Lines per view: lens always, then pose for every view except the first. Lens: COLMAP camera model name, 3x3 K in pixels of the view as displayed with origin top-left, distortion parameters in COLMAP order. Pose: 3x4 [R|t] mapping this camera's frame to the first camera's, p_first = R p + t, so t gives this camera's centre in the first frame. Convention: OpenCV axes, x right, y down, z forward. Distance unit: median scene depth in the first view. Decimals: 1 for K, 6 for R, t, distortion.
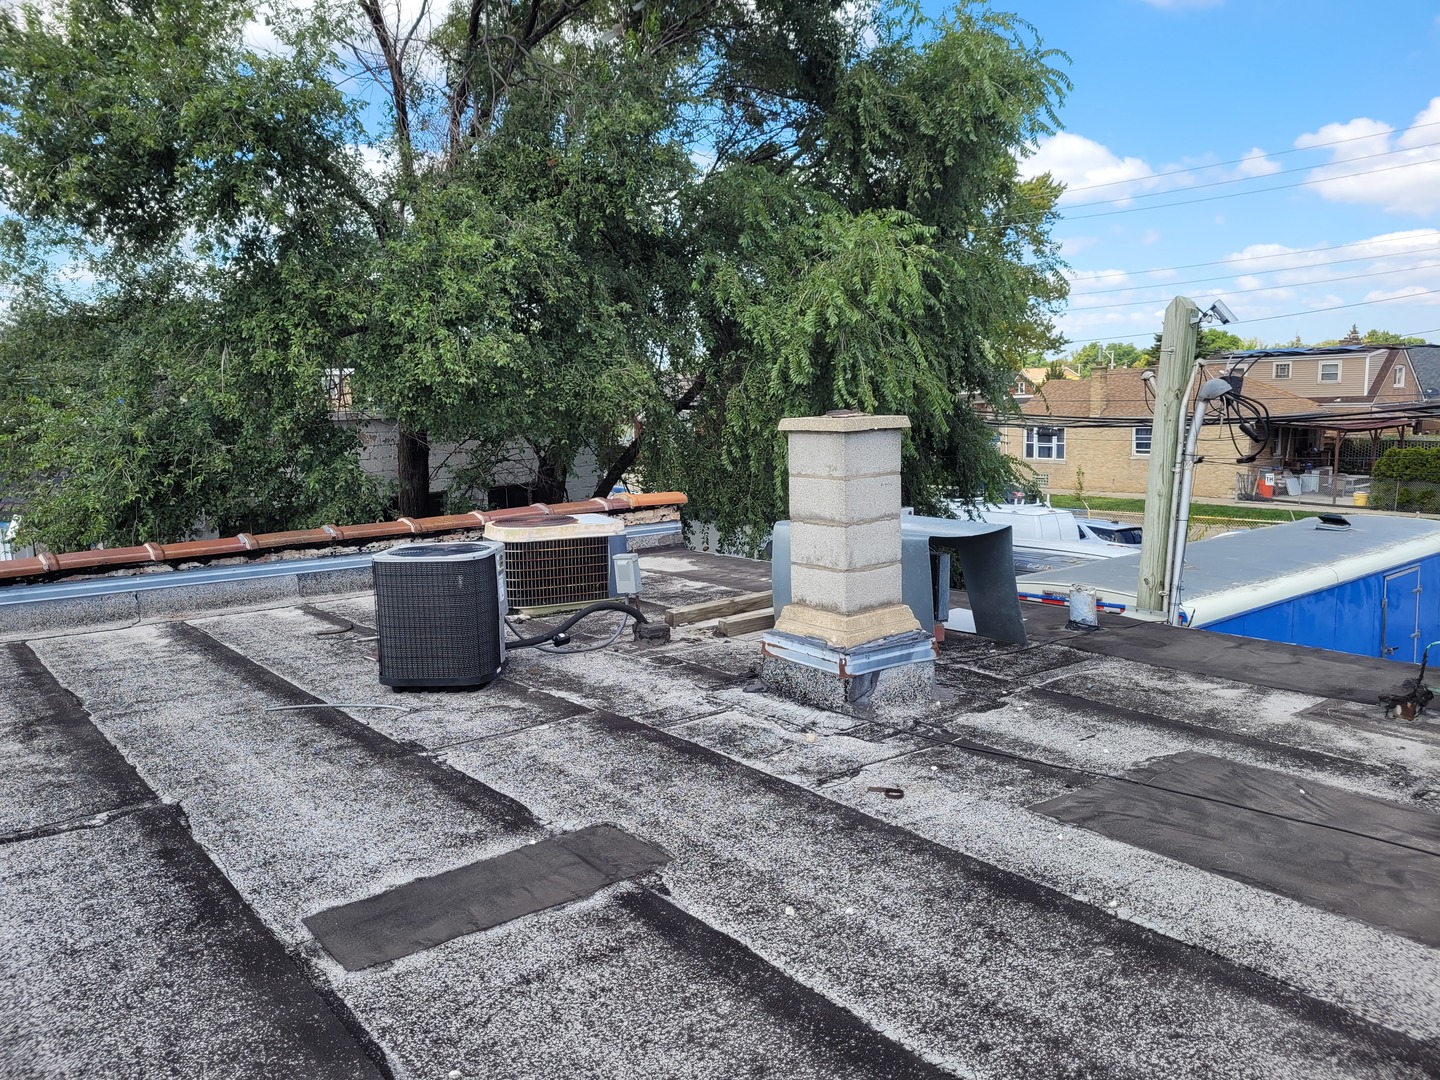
lens RADIAL K [[1084.5, 0, 724.6], [0, 1084.5, 554.7], [0, 0, 1]] dist [0.053345, -0.048420]
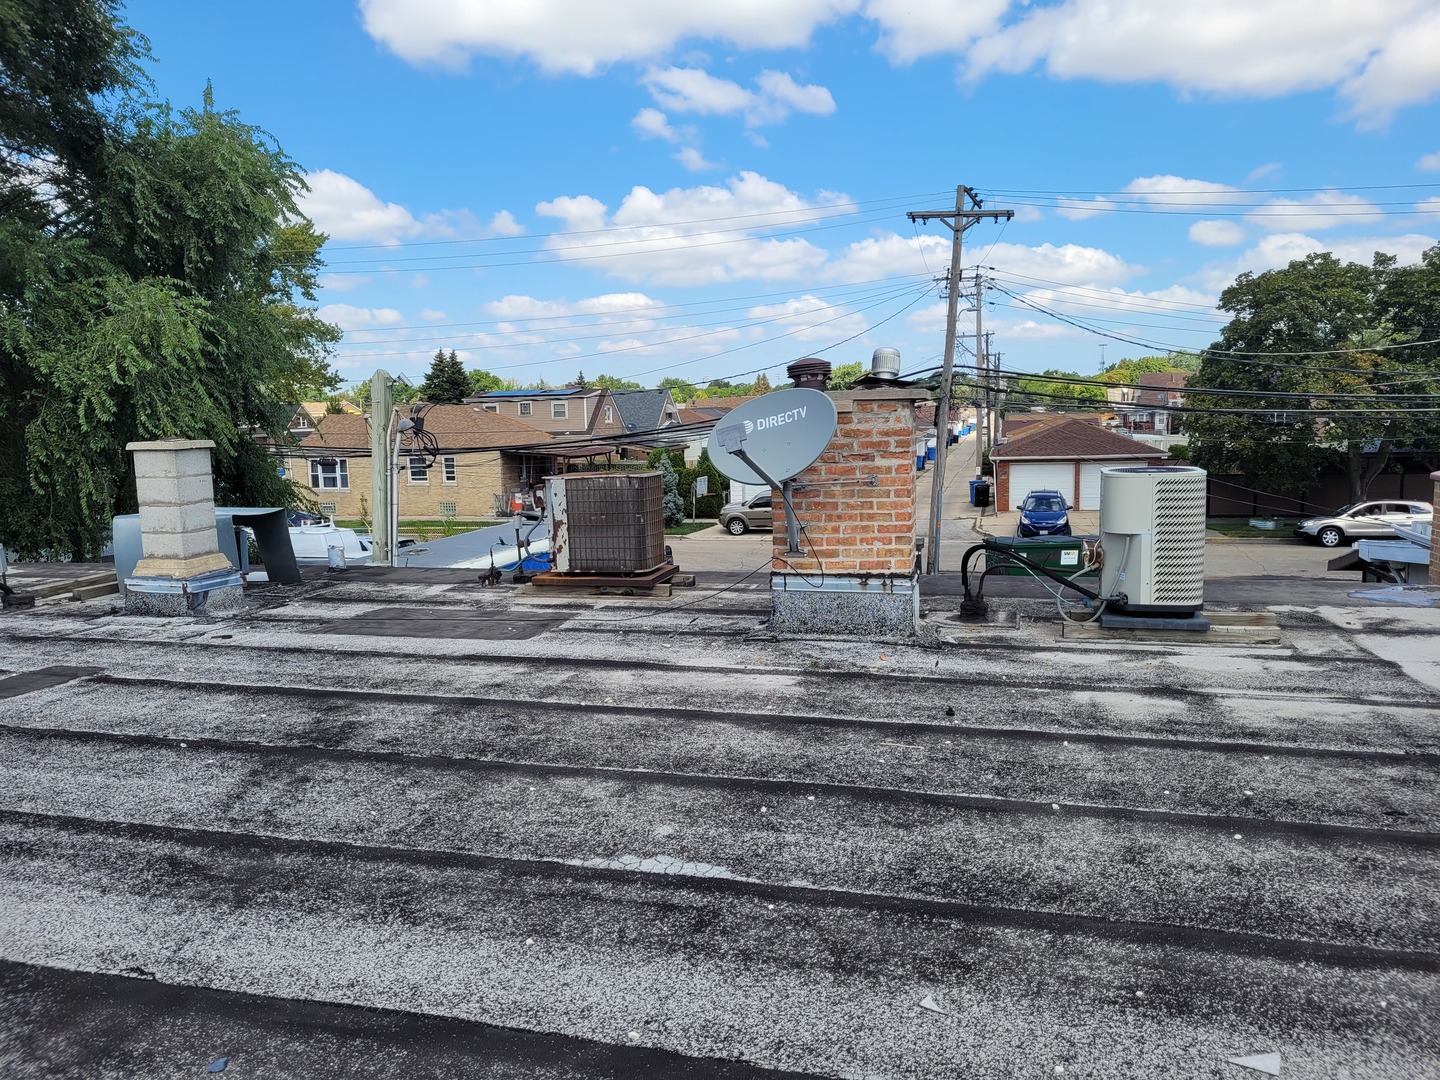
lens RADIAL K [[1084.5, 0, 714.5], [0, 1084.5, 530.0], [0, 0, 1]] dist [0.053345, -0.048420]
pose [[0.814164, -0.058239, 0.577707, -0.085814], [0.088674, 0.995757, -0.024585, 0.054944], [-0.573824, 0.071244, 0.815874, -0.374183]]
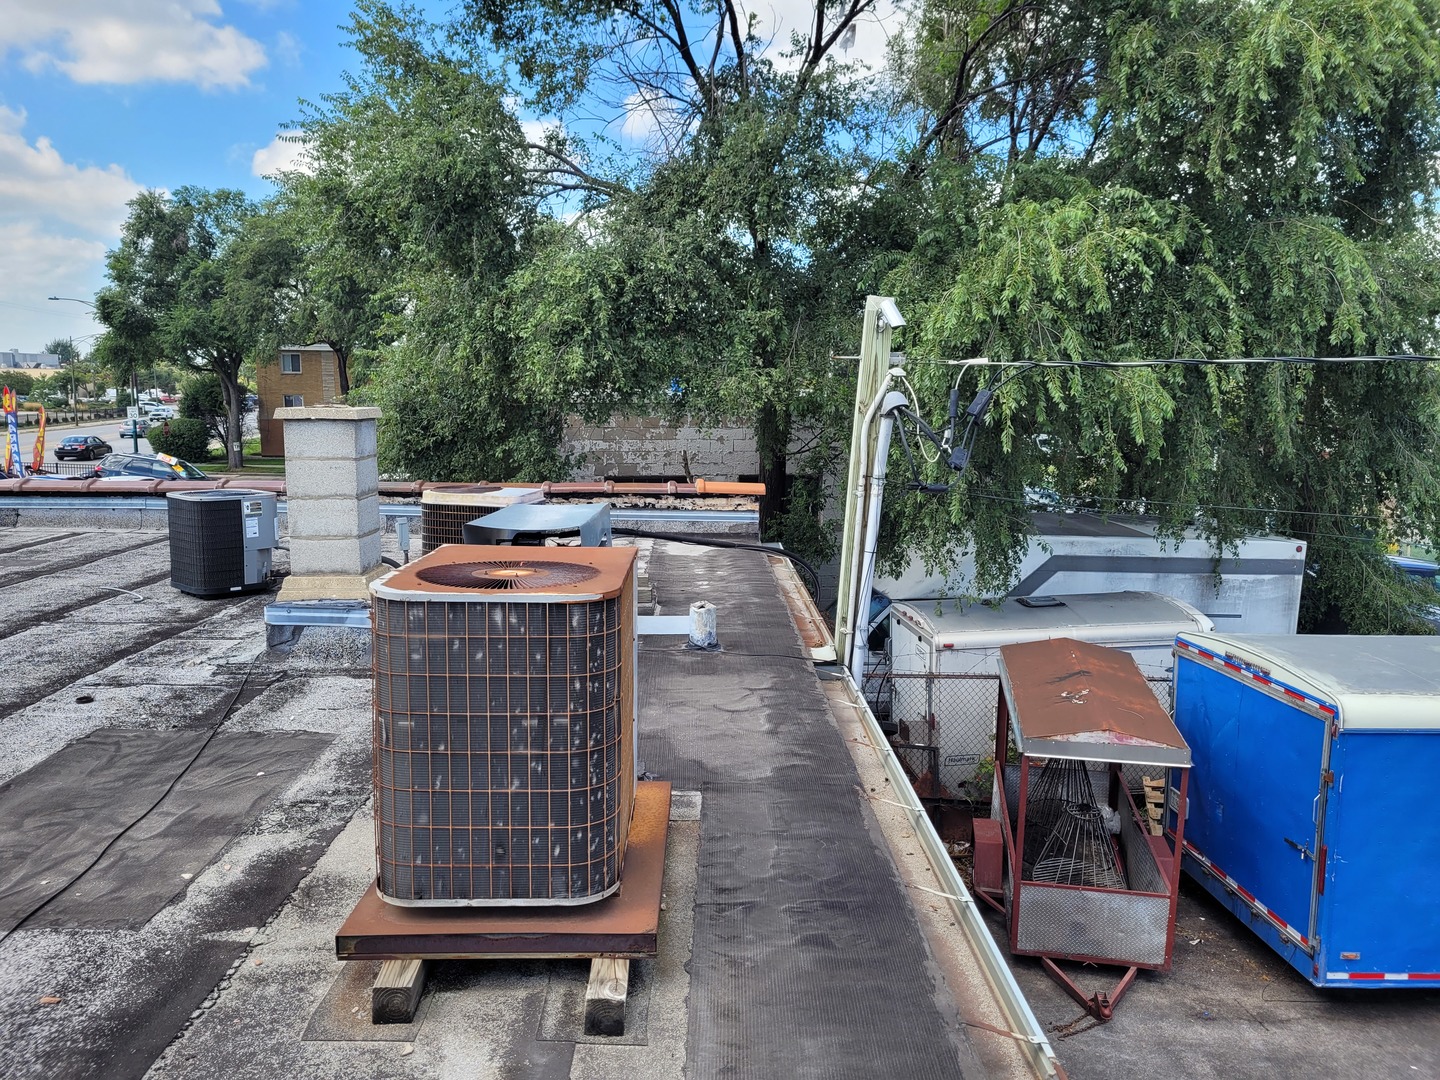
lens RADIAL K [[1084.5, 0, 724.5], [0, 1084.5, 536.7], [0, 0, 1]] dist [0.053345, -0.048420]
pose [[0.795185, 0.117140, -0.594945, 0.526092], [-0.120428, 0.992127, 0.034380, -0.037228], [0.594288, 0.044310, 0.803031, 0.140581]]
